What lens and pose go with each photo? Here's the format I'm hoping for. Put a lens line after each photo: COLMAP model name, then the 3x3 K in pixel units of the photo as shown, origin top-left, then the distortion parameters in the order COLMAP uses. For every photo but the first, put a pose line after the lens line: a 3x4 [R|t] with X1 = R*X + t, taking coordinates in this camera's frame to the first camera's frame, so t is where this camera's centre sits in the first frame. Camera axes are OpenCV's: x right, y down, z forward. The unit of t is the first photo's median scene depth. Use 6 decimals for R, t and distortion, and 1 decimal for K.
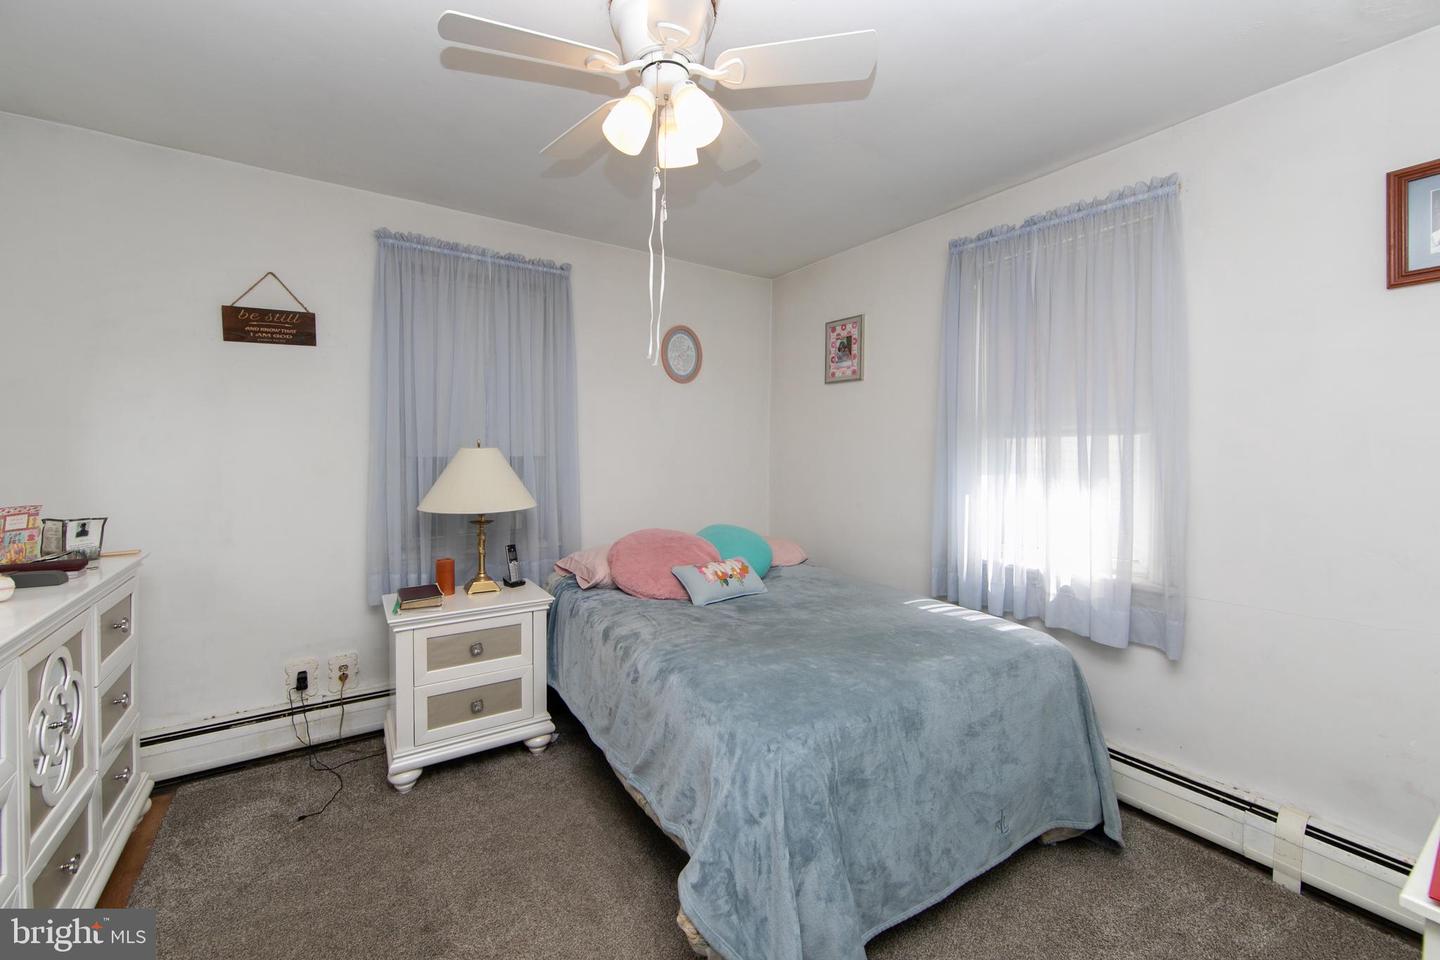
lens RADIAL K [[587.0, 0, 720.9], [0, 587.0, 454.0], [0, 0, 1]] dist [-0.000222, -0.000057]
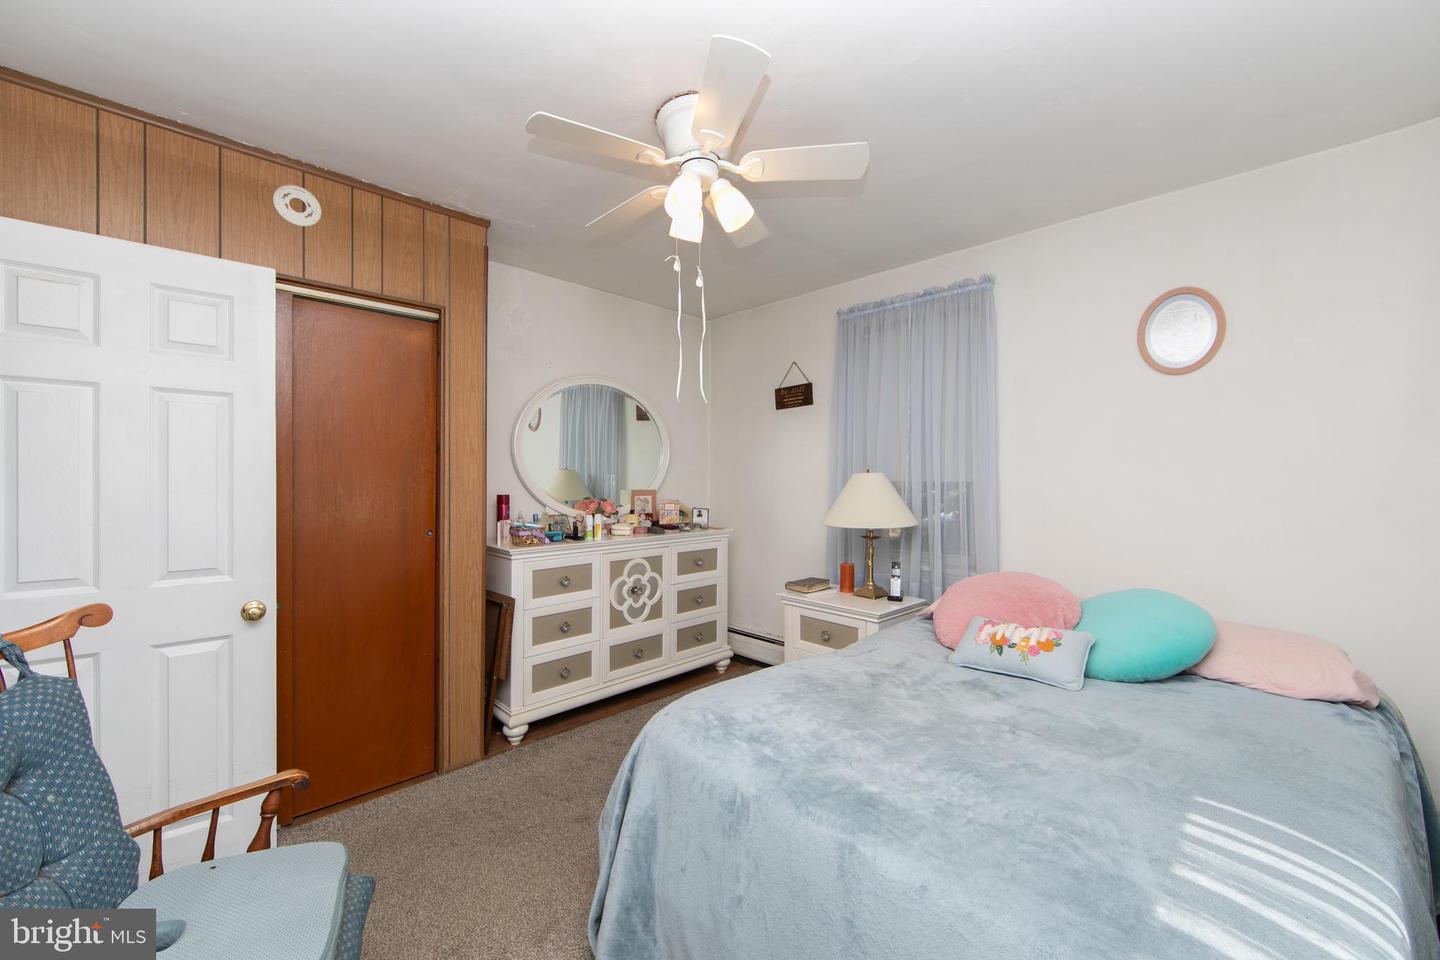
lens RADIAL K [[570.5, 0, 726.9], [0, 570.5, 477.7], [0, 0, 1]] dist [-0.000554, -0.000156]
pose [[0.182935, 0.002697, -0.983121, 0.666470], [-0.005192, 0.999985, 0.001777, -0.002118], [0.983111, 0.004779, 0.182946, 0.521594]]
